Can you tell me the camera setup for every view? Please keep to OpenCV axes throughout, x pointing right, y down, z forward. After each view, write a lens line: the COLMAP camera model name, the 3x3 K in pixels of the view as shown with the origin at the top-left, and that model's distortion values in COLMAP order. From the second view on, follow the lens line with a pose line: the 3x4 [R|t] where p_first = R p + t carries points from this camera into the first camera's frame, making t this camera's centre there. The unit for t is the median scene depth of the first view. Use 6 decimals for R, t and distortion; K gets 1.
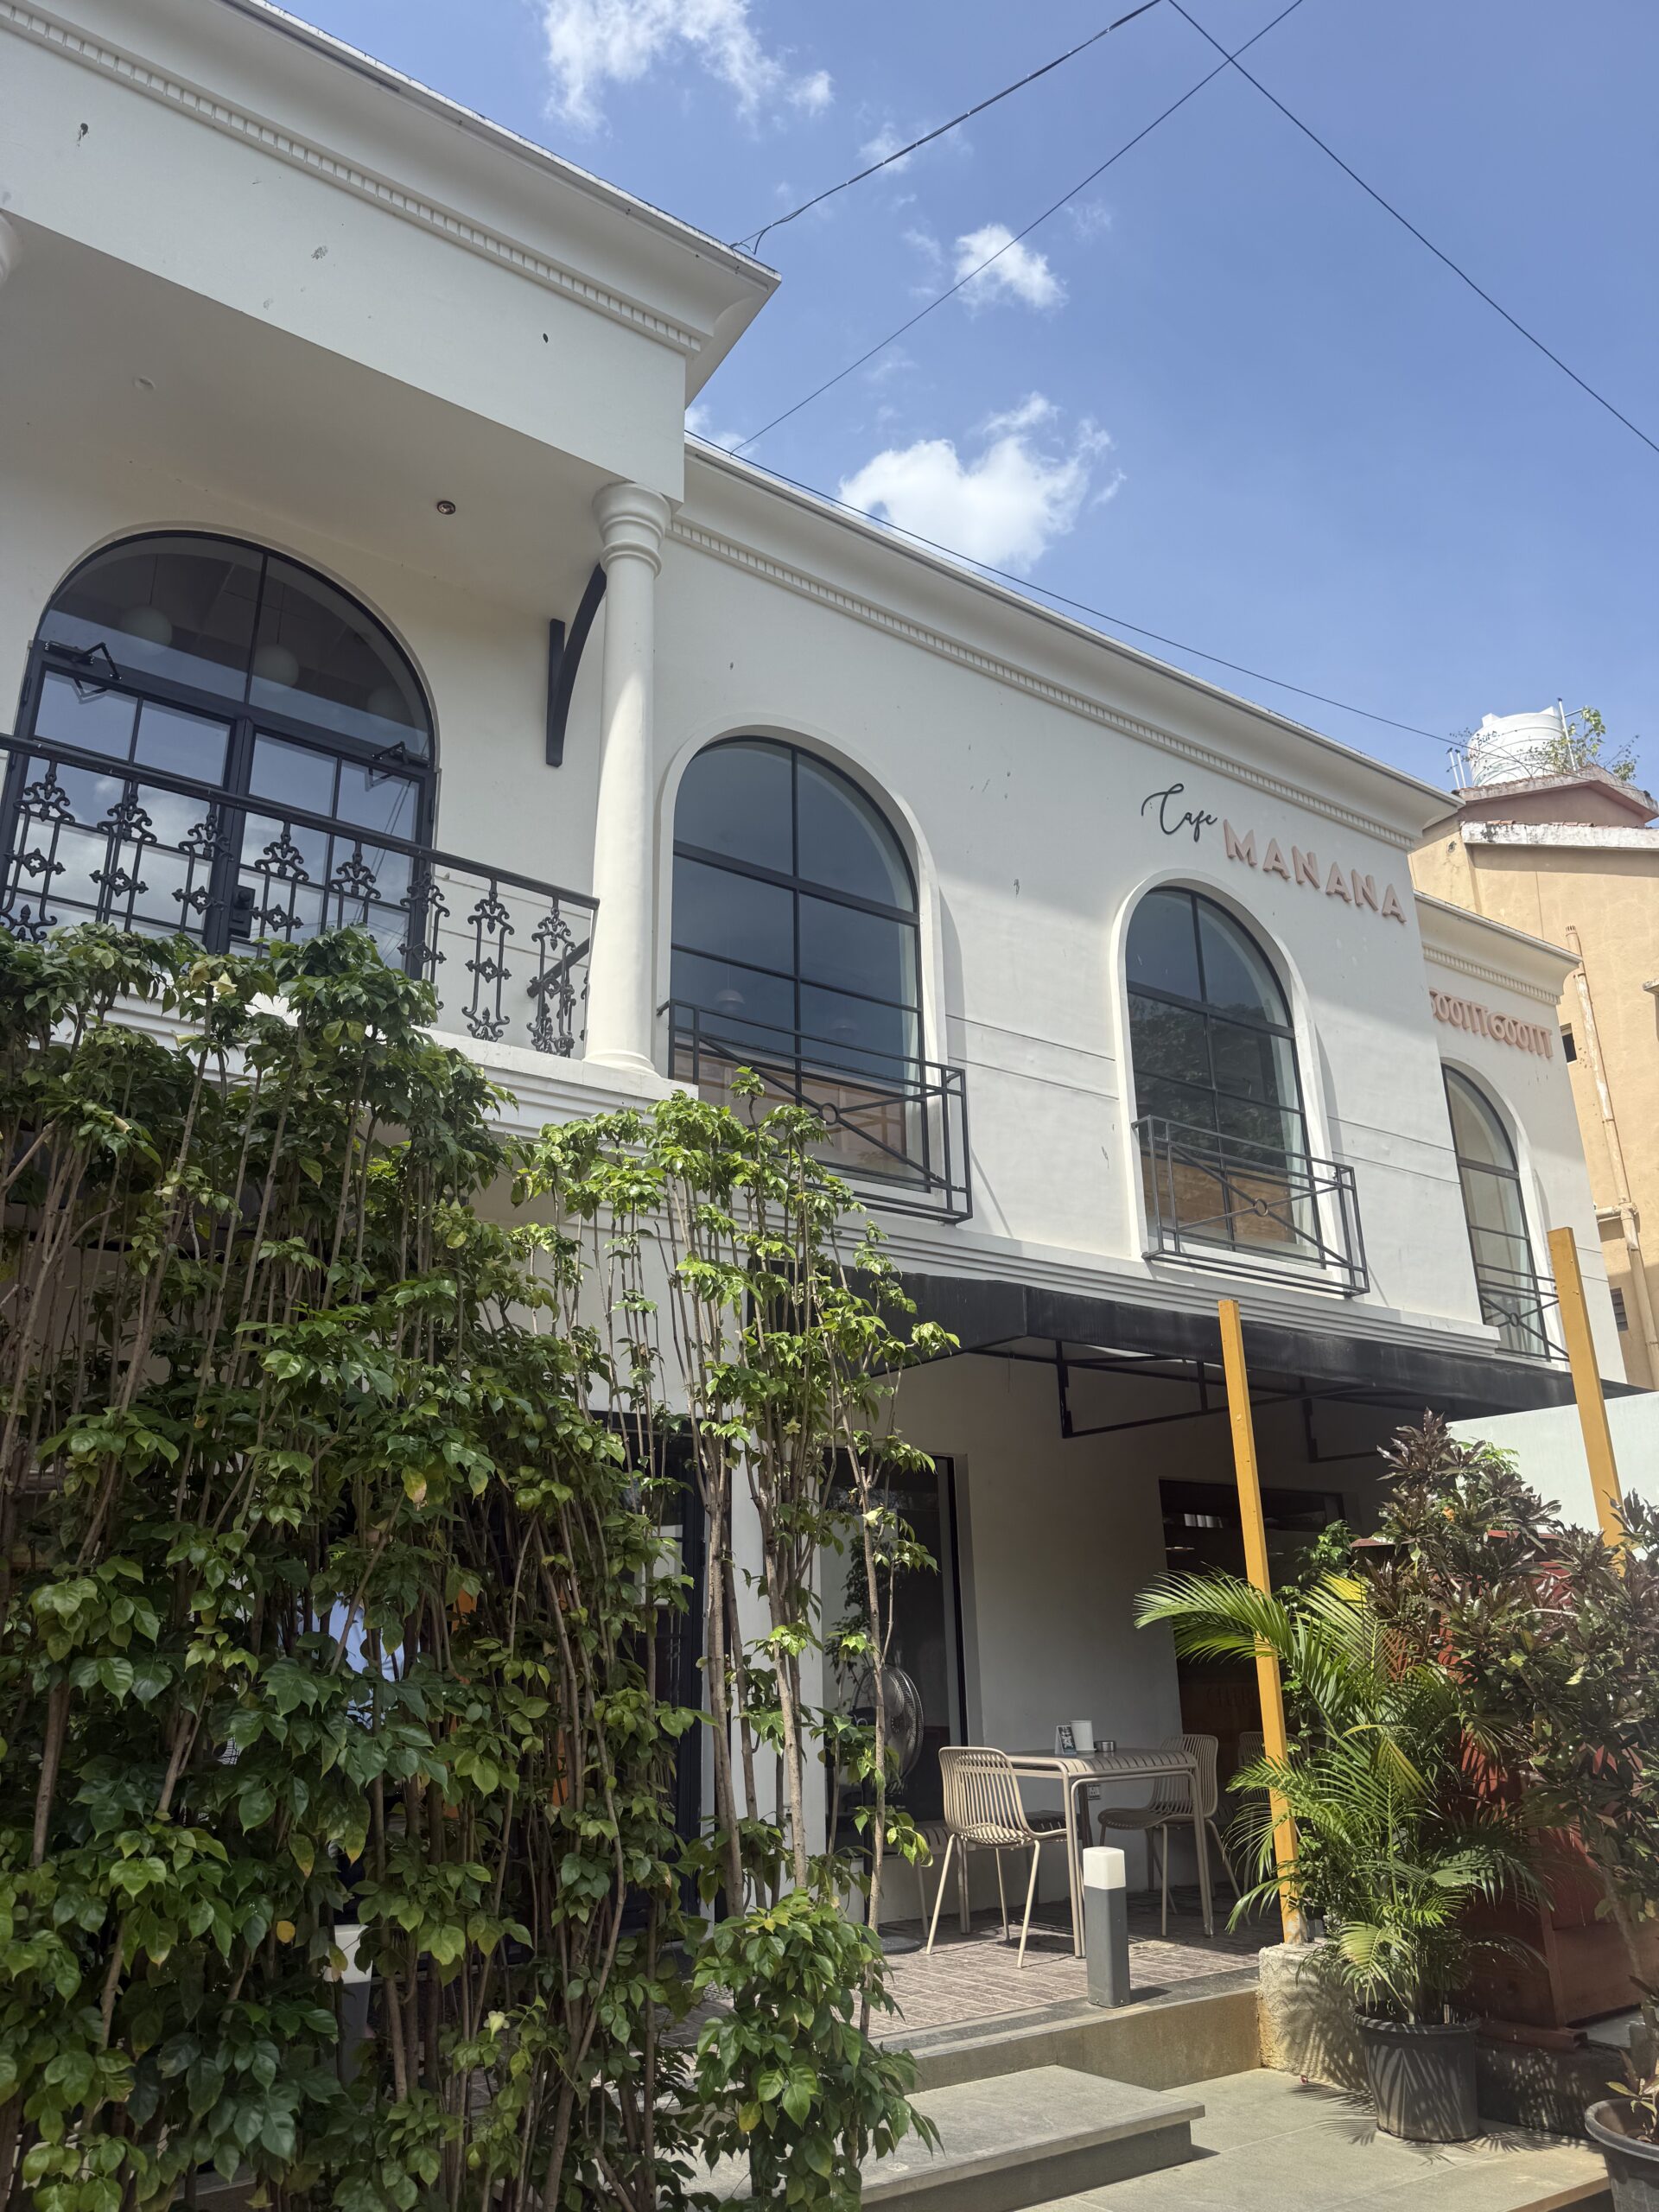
lens RADIAL K [[1572.7, 0, 829.5], [0, 1572.7, 1099.6], [0, 0, 1]] dist [0.022269, -0.011550]
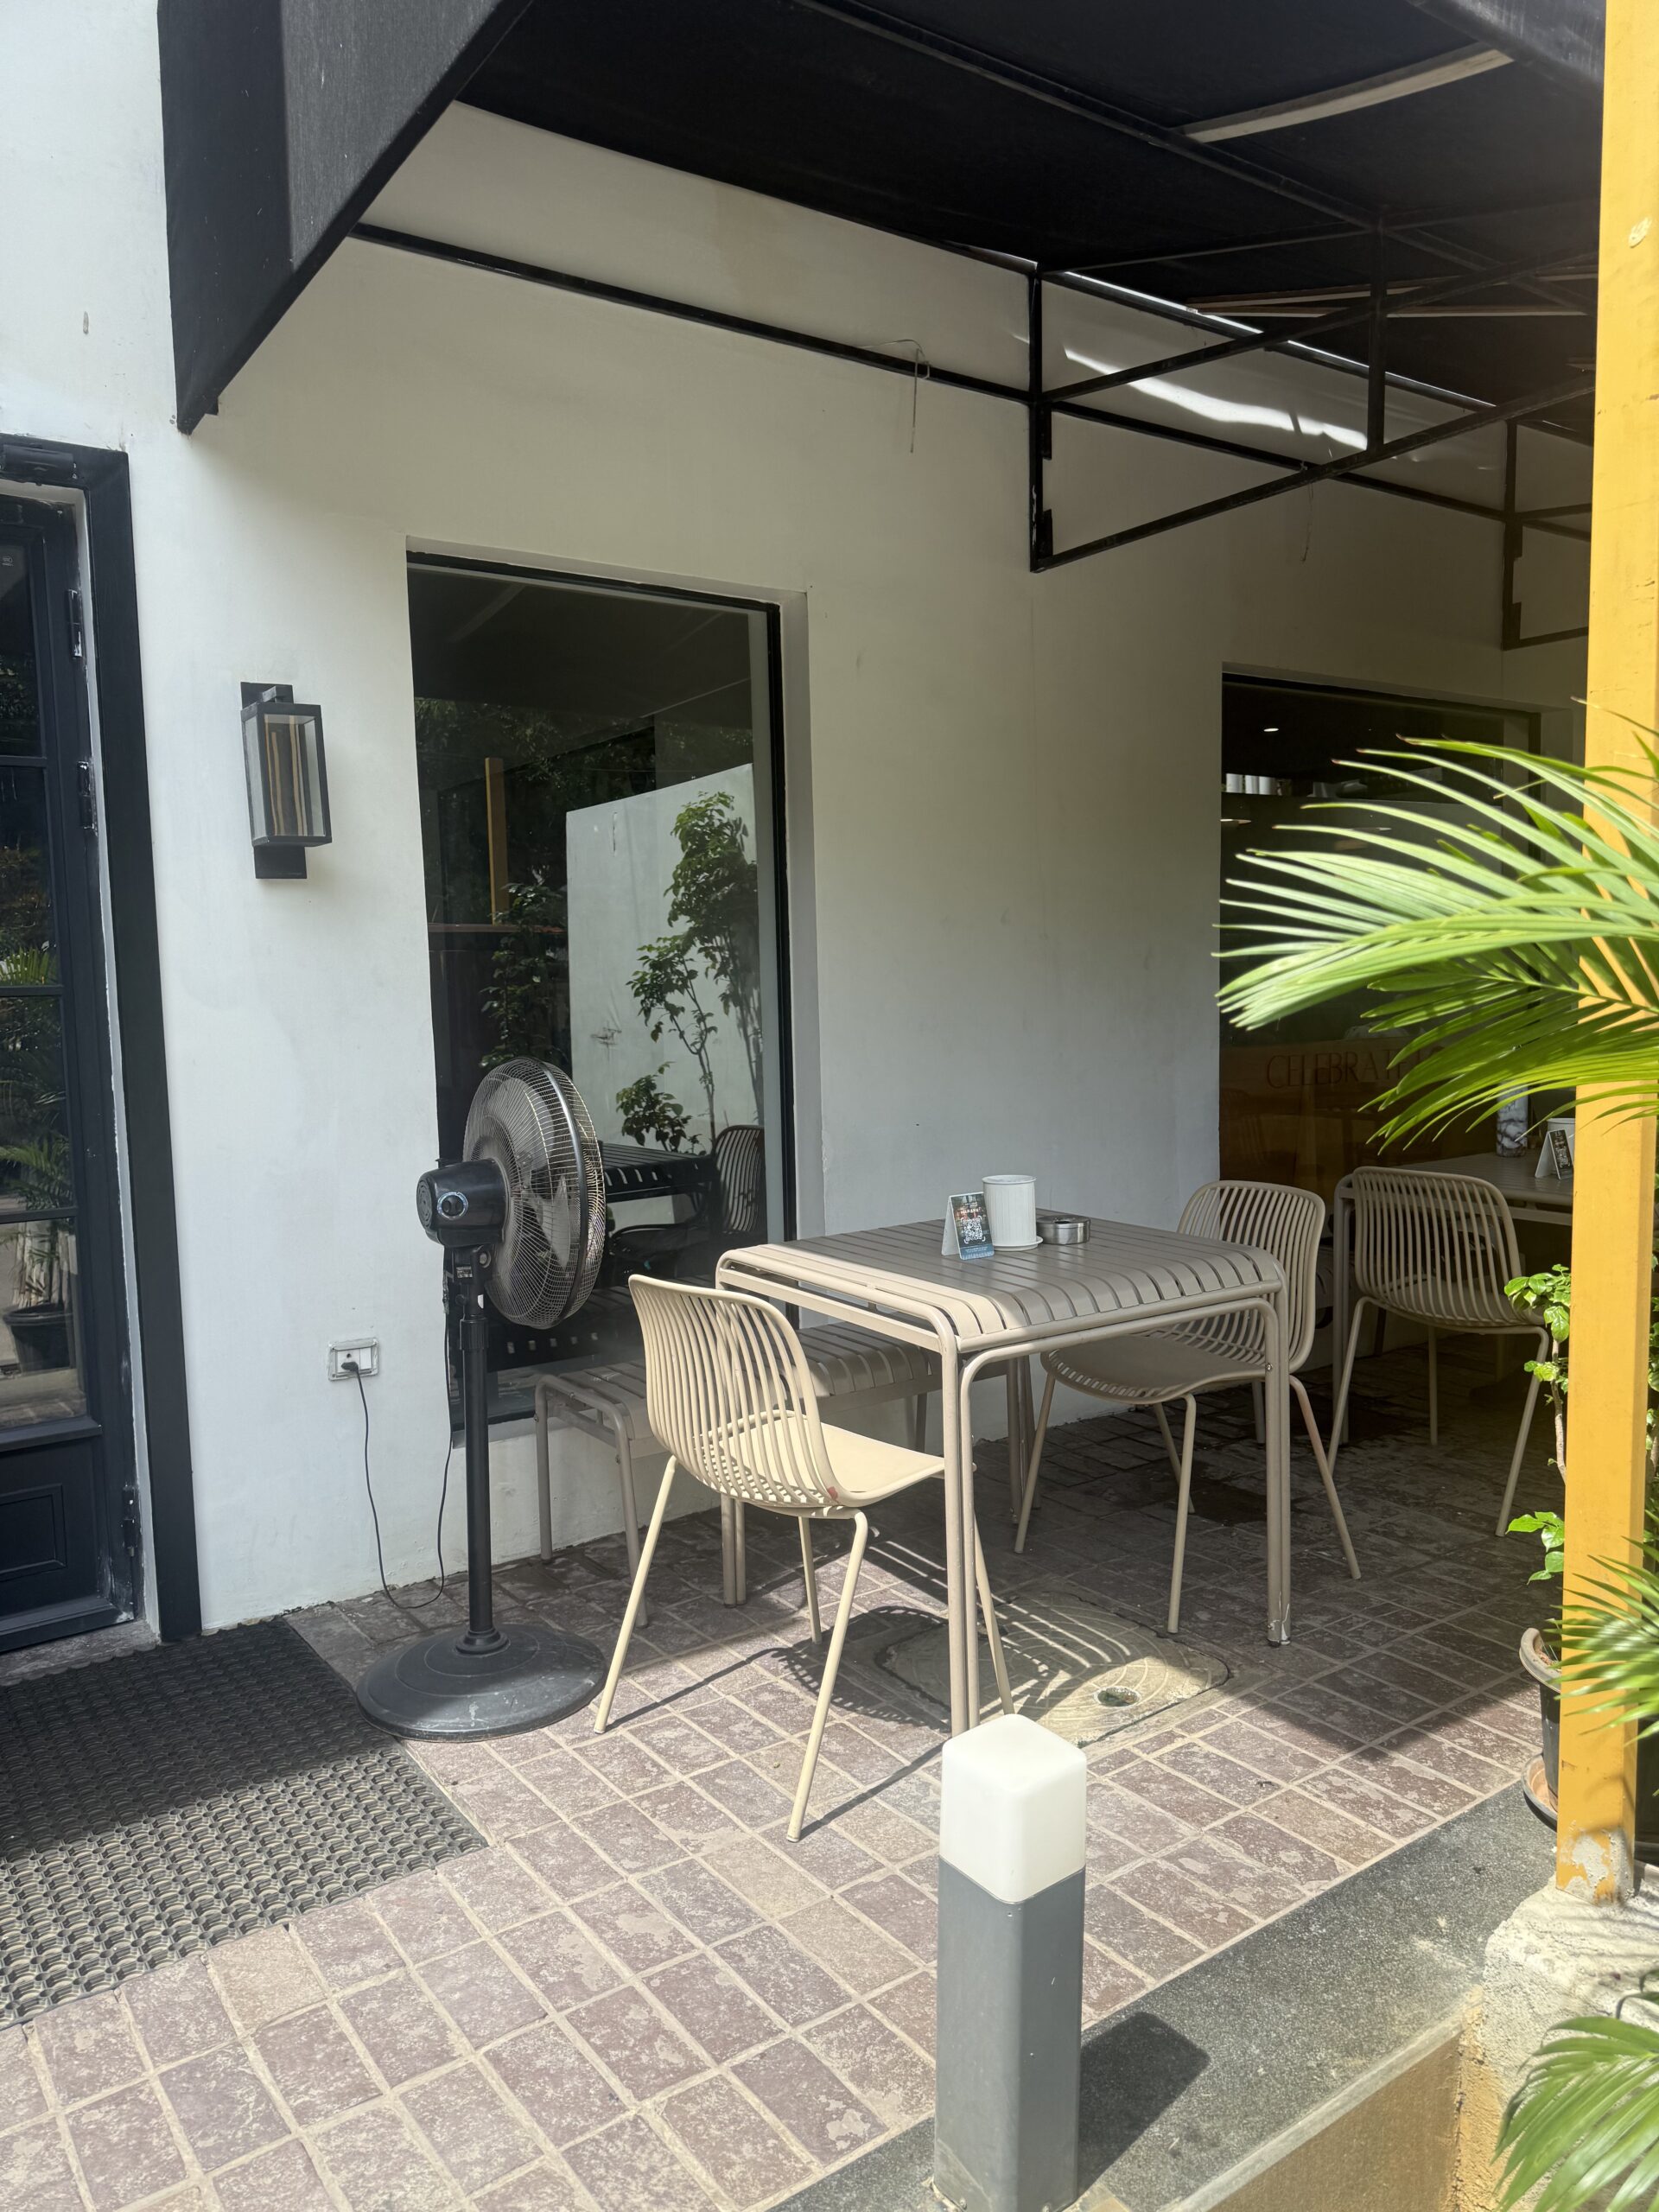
lens RADIAL K [[1572.7, 0, 828.3], [0, 1572.7, 1103.8], [0, 0, 1]] dist [0.022269, -0.011550]
pose [[0.999963, 0.008565, 0.000444, 0.088341], [-0.007954, 0.906748, 0.421598, 0.161041], [0.003209, -0.421586, 0.906783, 0.502136]]
